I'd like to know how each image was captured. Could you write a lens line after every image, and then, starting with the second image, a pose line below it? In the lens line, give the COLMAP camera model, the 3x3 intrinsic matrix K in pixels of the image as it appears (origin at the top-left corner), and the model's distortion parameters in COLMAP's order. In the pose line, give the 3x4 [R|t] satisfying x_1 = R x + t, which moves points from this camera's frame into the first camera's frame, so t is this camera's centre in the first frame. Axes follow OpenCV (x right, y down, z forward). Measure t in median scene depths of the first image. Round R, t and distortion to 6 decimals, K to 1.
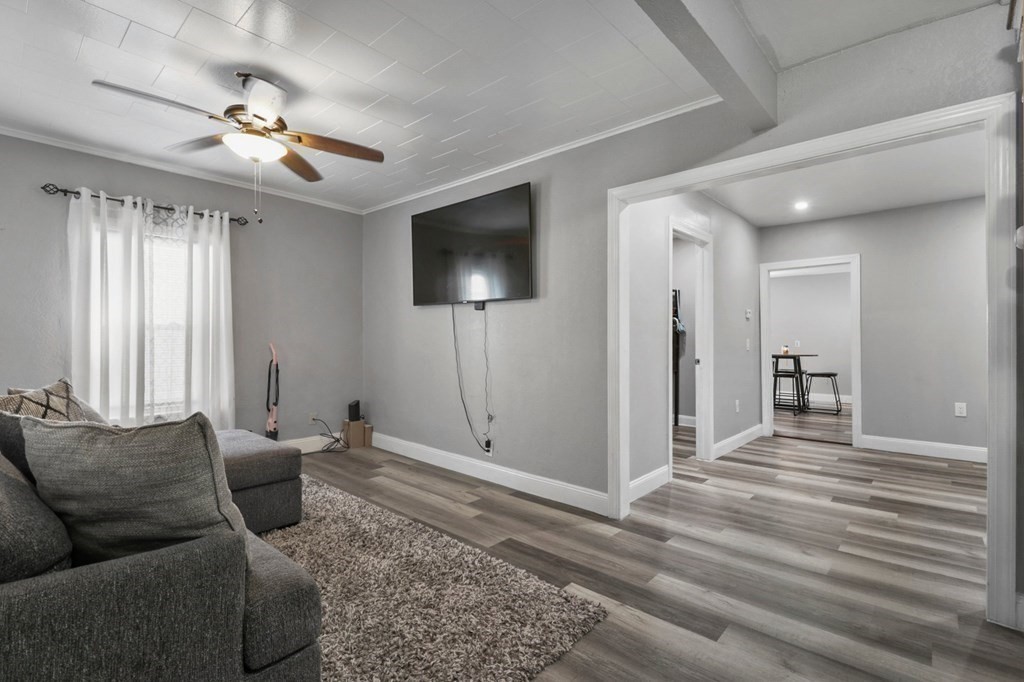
lens RADIAL K [[470.8, 0, 512.0], [0, 470.8, 341.0], [0, 0, 1]] dist [0.000213, -0.000077]
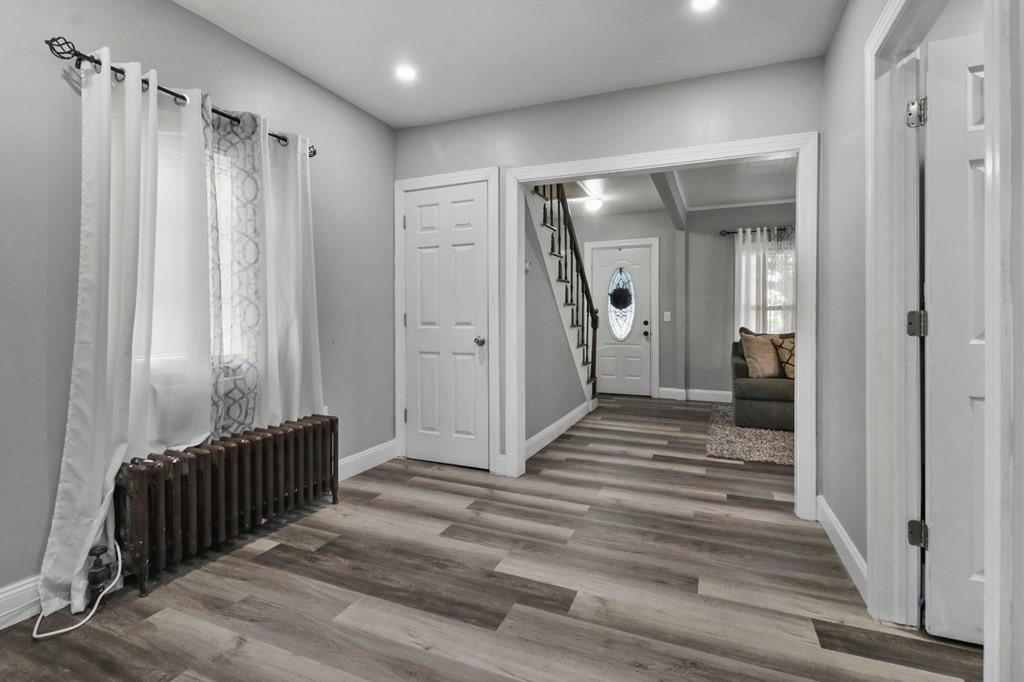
lens RADIAL K [[458.0, 0, 512.2], [0, 458.0, 317.9], [0, 0, 1]] dist [0.001097, 0.000316]
pose [[-0.947065, -0.007824, -0.320947, 0.887808], [-0.009621, 0.999946, 0.004012, 0.009595], [0.320898, 0.006887, -0.947089, 1.427238]]
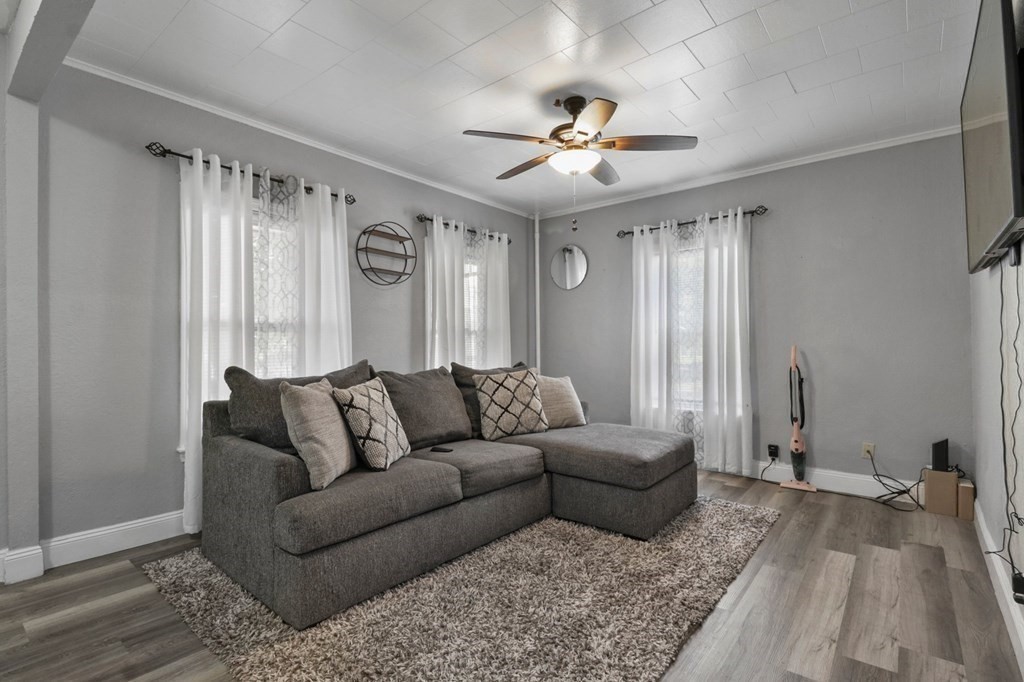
lens RADIAL K [[479.4, 0, 514.8], [0, 479.4, 343.9], [0, 0, 1]] dist [0.001541, -0.000883]
pose [[0.053000, -0.006965, -0.998570, 0.385566], [0.000090, 0.999976, -0.006970, 0.008982], [0.998595, 0.000279, 0.052999, 0.579052]]
